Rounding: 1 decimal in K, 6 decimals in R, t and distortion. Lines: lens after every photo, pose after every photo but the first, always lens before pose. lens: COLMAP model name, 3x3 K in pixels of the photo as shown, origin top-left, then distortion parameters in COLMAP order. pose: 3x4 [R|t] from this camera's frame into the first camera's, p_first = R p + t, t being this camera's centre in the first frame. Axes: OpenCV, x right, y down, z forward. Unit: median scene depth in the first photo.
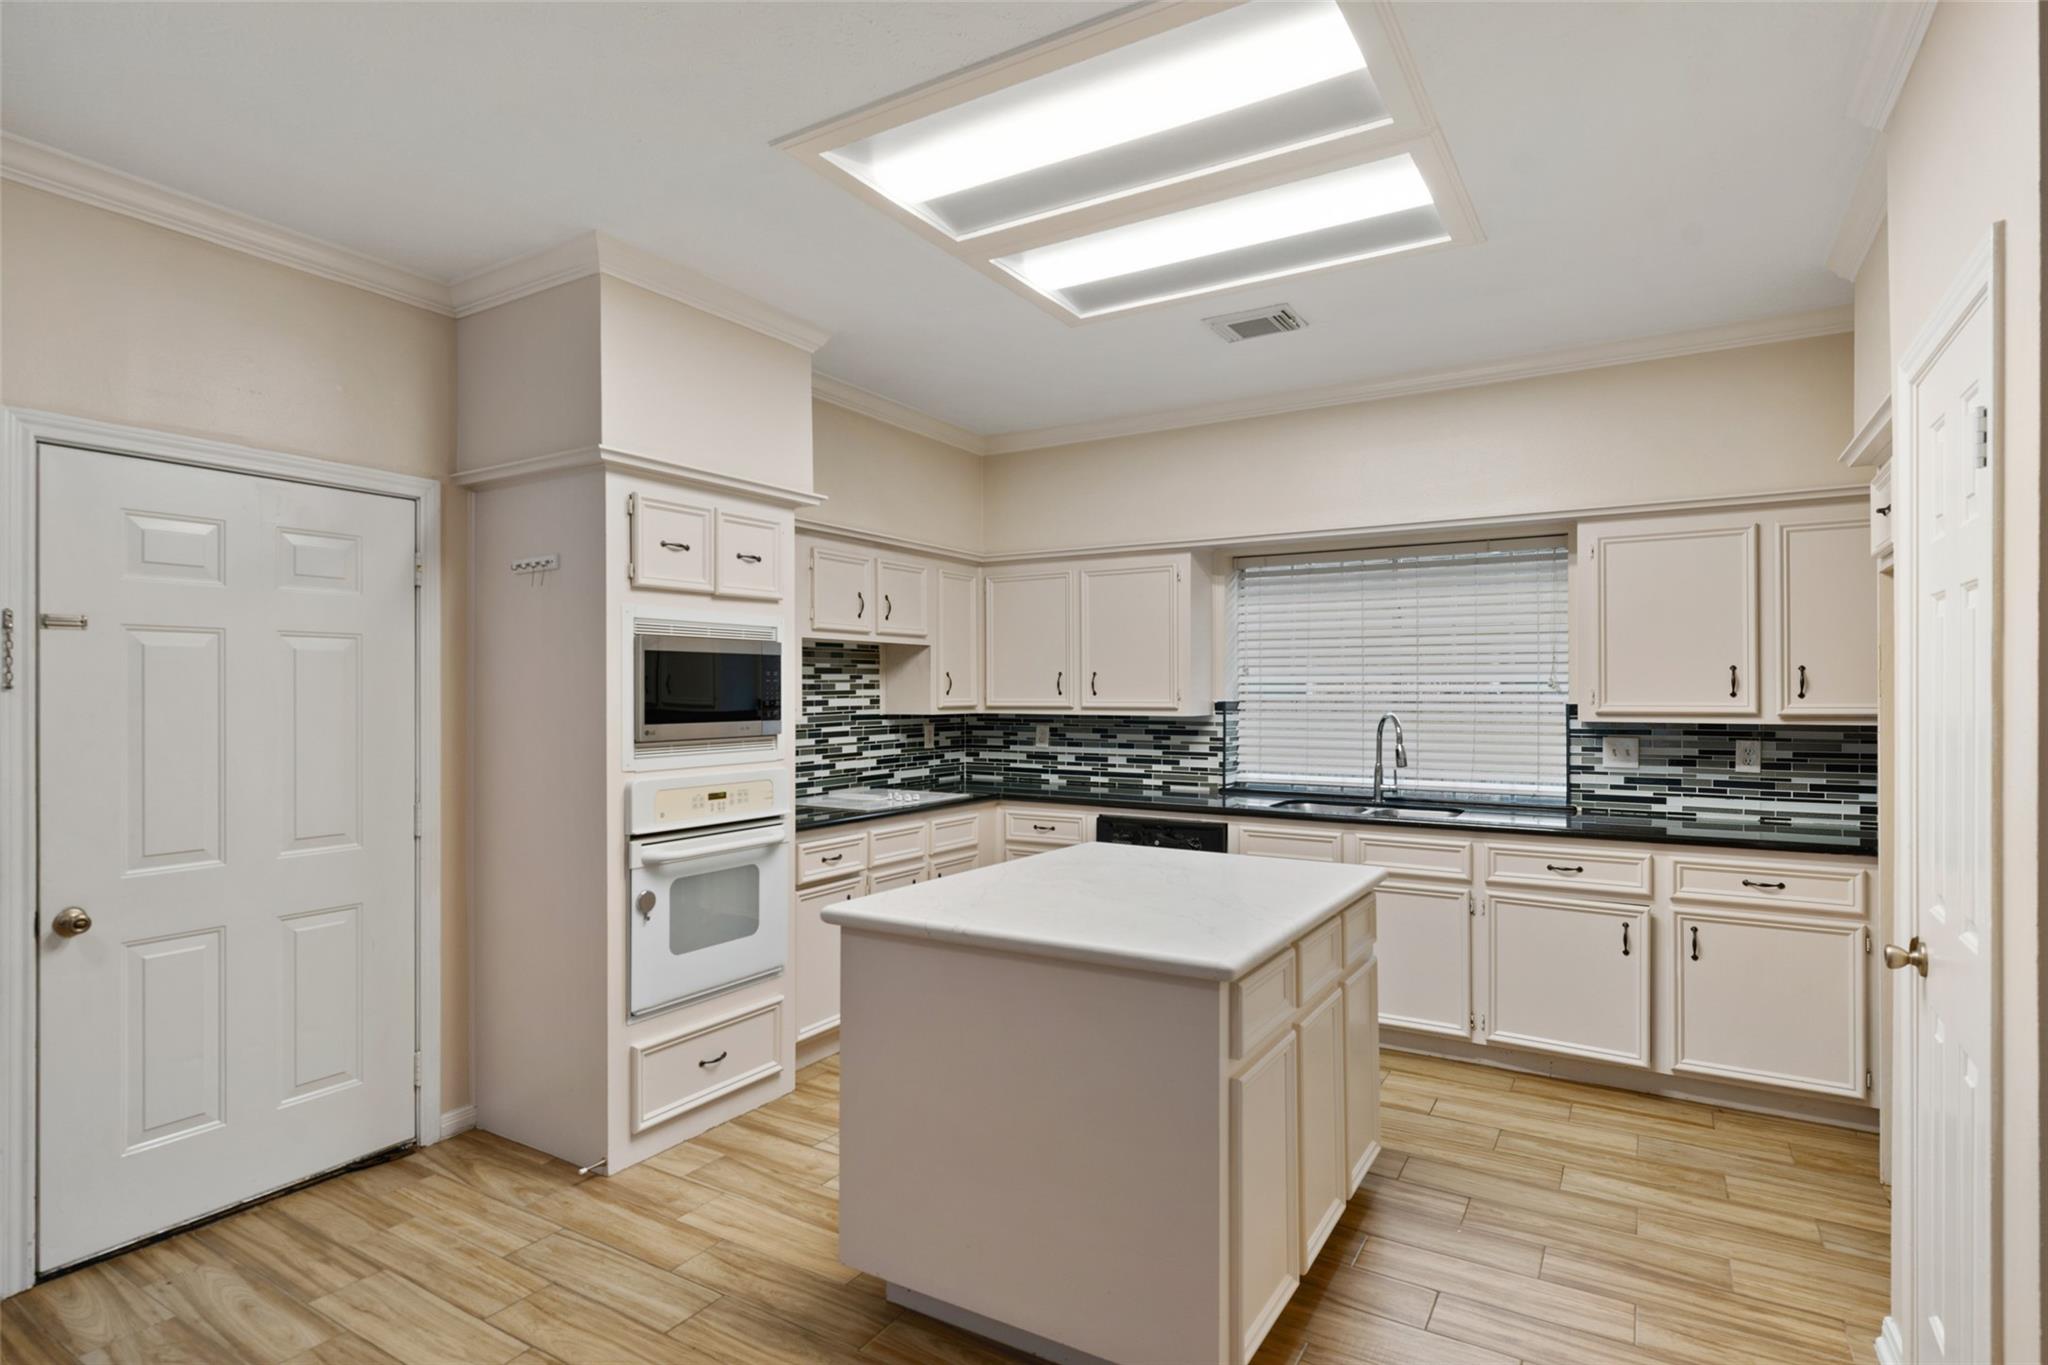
lens RADIAL K [[1050.6, 0, 1012.1], [0, 1050.6, 690.7], [0, 0, 1]] dist [0.001918, 0.000359]
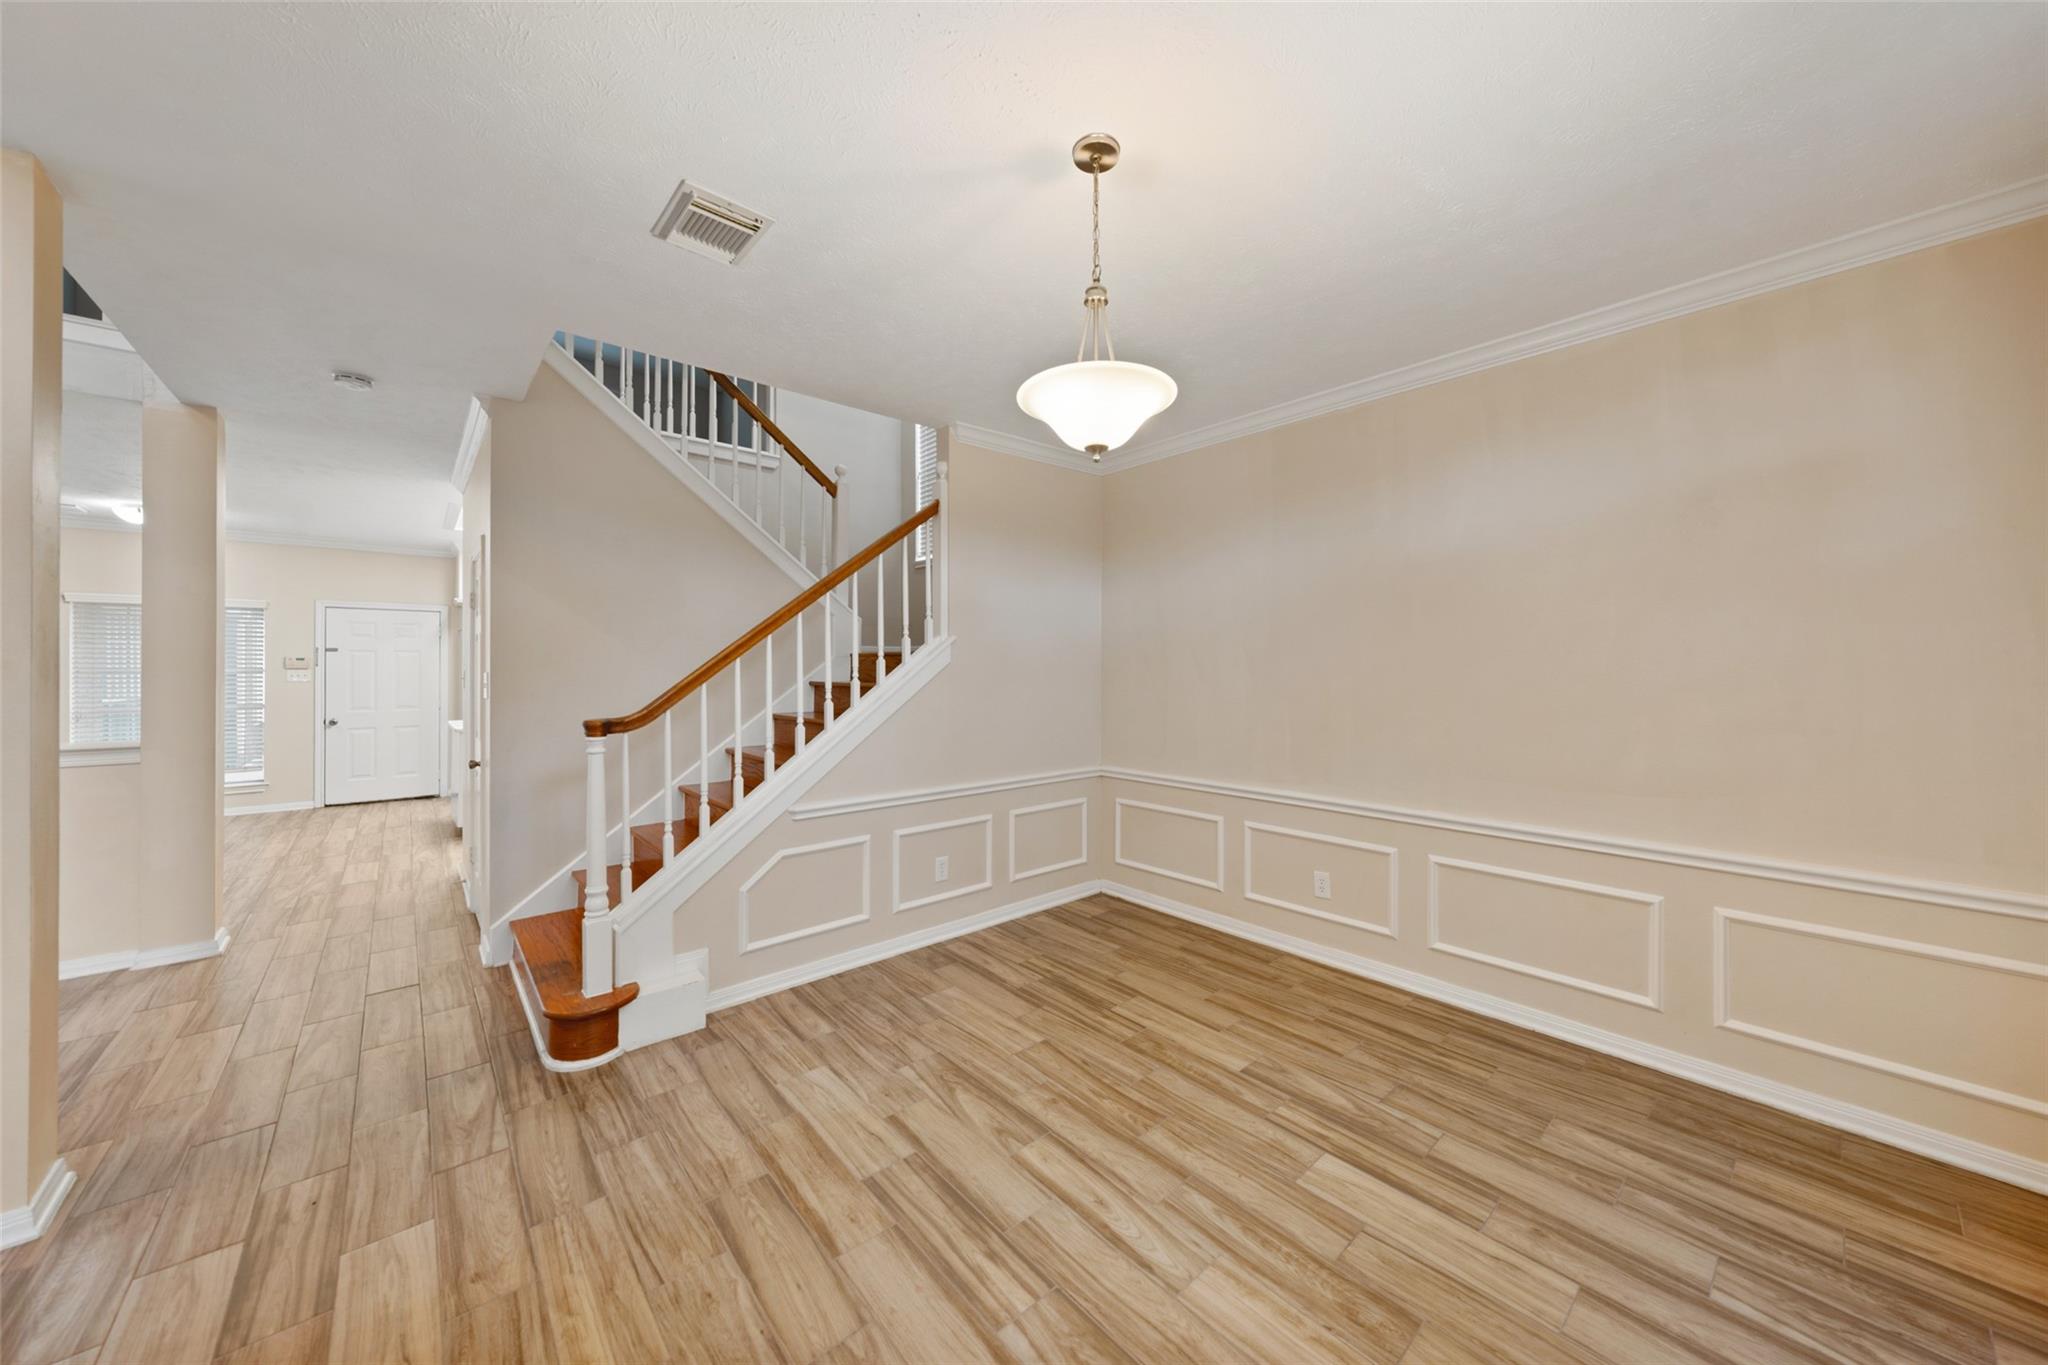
lens RADIAL K [[698.4, 0, 1009.0], [0, 698.4, 677.4], [0, 0, 1]] dist [-0.001015, 0.000211]
pose [[0.953863, 0.012592, -0.299977, 1.308648], [-0.011287, 0.999918, 0.006081, -0.002194], [0.300029, -0.002415, 0.953927, -0.439507]]
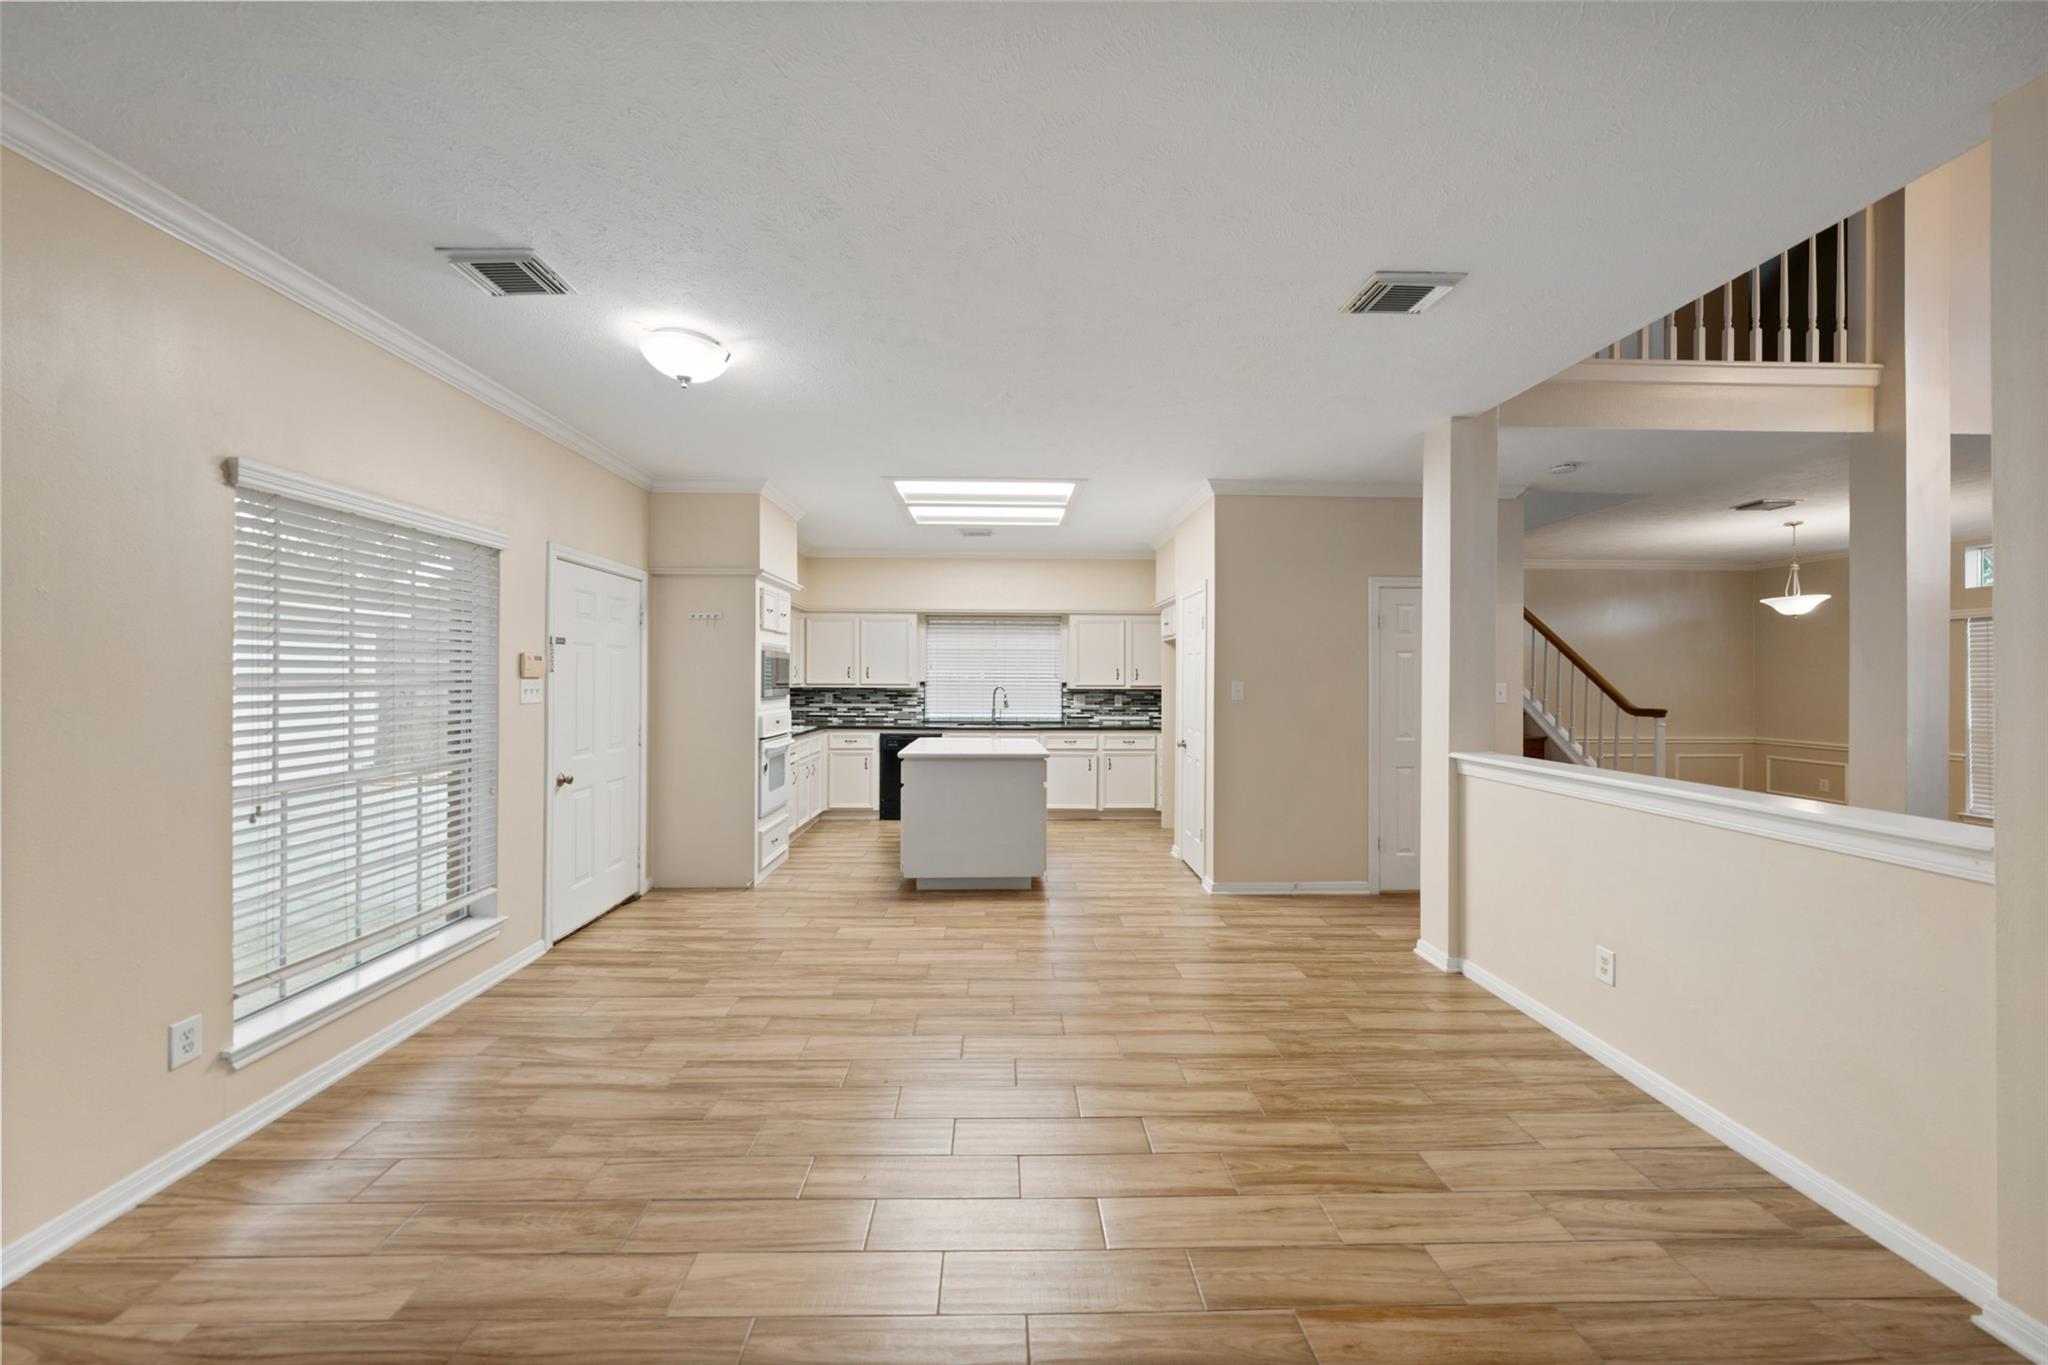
lens RADIAL K [[727.7, 0, 1017.8], [0, 727.7, 673.7], [0, 0, 1]] dist [-0.002953, -0.000024]
pose [[0.836705, 0.008213, 0.547592, -0.488867], [-0.005511, 0.999963, -0.006578, 0.003628], [-0.547626, 0.002486, 0.836720, -0.399909]]
